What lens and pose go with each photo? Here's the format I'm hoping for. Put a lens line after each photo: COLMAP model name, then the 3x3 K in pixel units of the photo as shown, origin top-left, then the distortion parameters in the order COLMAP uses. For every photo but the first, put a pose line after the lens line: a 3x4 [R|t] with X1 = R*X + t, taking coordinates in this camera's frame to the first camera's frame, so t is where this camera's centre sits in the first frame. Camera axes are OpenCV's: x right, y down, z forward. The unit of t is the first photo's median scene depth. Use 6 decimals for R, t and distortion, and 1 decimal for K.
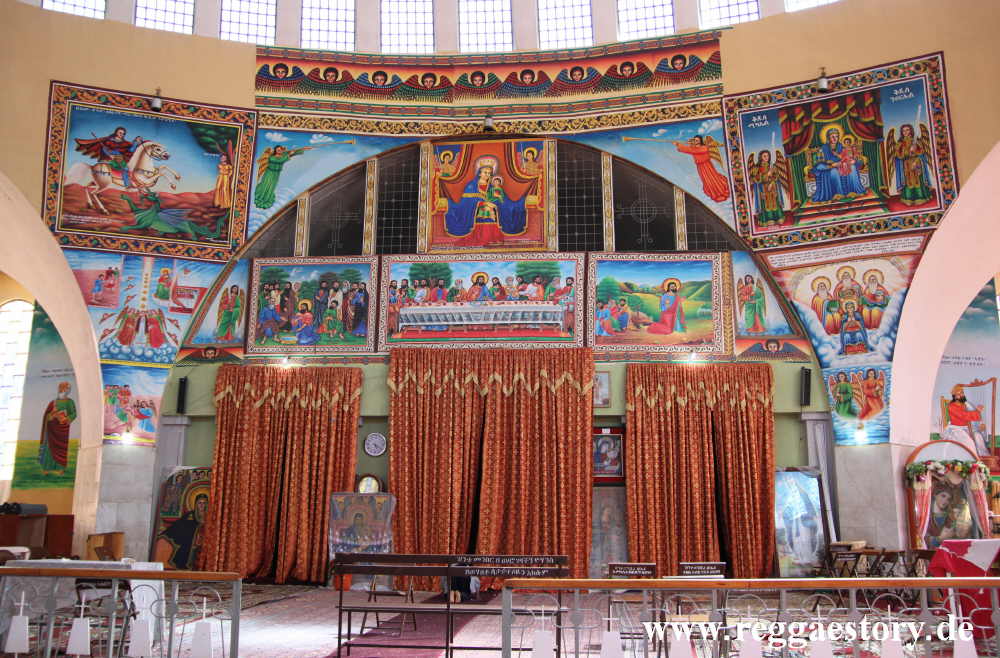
lens RADIAL K [[852.8, 0, 500.0], [0, 852.8, 329.0], [0, 0, 1]] dist [-0.124052, 0.110743]
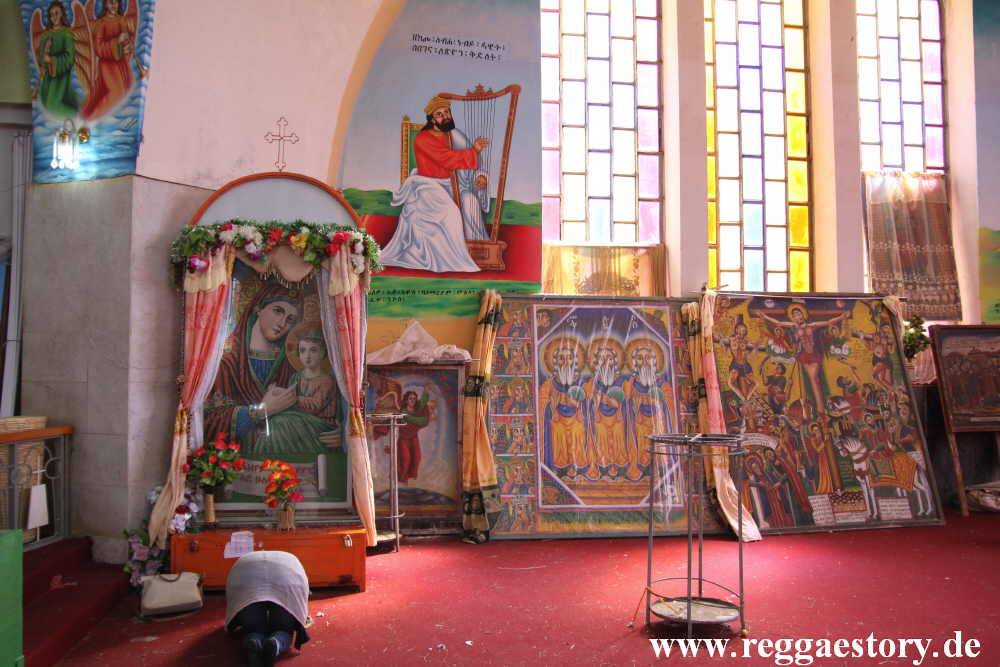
lens RADIAL K [[823.3, 0, 500.0], [0, 823.3, 333.5], [0, 0, 1]] dist [-0.144198, 0.137374]
pose [[0.975707, 0.005257, 0.219017, 0.526357], [-0.045641, 0.982654, 0.179742, 0.128065], [-0.214273, -0.185372, 0.959023, 0.555176]]
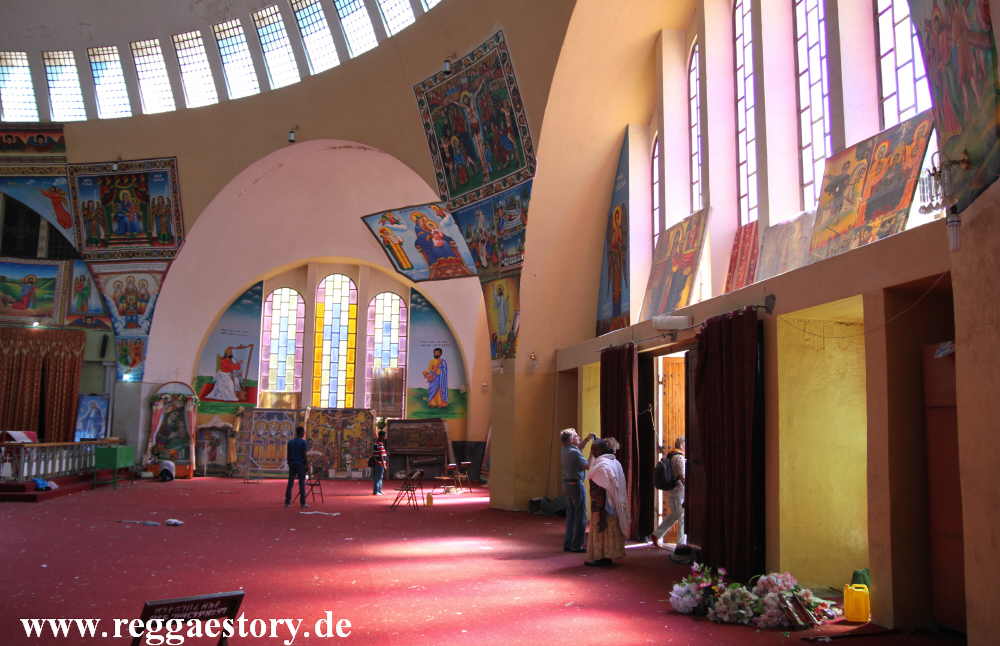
lens RADIAL K [[867.8, 0, 500.0], [0, 867.8, 323.0], [0, 0, 1]] dist [-0.136370, 0.124586]
pose [[0.964465, 0.046365, 0.260110, 0.682611], [-0.071626, 0.993498, 0.088490, -0.183058], [-0.254316, -0.103976, 0.961516, -0.820668]]
